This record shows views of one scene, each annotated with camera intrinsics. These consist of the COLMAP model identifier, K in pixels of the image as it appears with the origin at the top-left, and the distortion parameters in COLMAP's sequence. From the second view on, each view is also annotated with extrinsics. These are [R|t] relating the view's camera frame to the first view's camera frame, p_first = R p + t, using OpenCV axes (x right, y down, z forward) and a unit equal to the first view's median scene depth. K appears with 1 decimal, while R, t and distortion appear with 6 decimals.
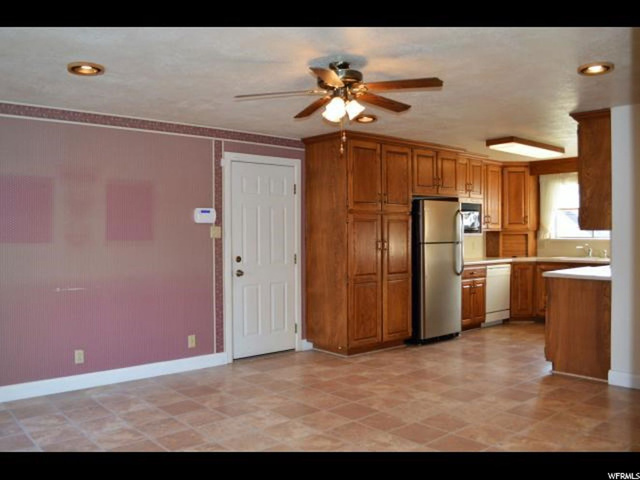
lens RADIAL K [[534.7, 0, 320.7], [0, 534.7, 239.4], [0, 0, 1]] dist [-0.079359, -0.002258]
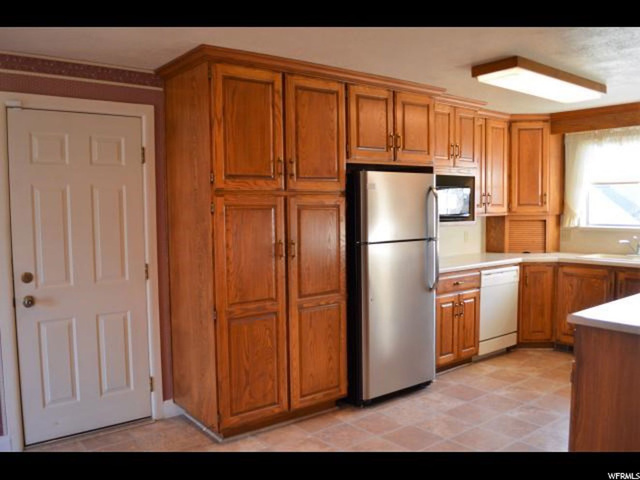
lens RADIAL K [[534.7, 0, 319.7], [0, 534.7, 240.5], [0, 0, 1]] dist [-0.079359, -0.002258]
pose [[0.999070, -0.003564, -0.042979, 0.166922], [0.005810, 0.998617, 0.052248, -0.027558], [0.042733, -0.052449, 0.997709, 0.397871]]
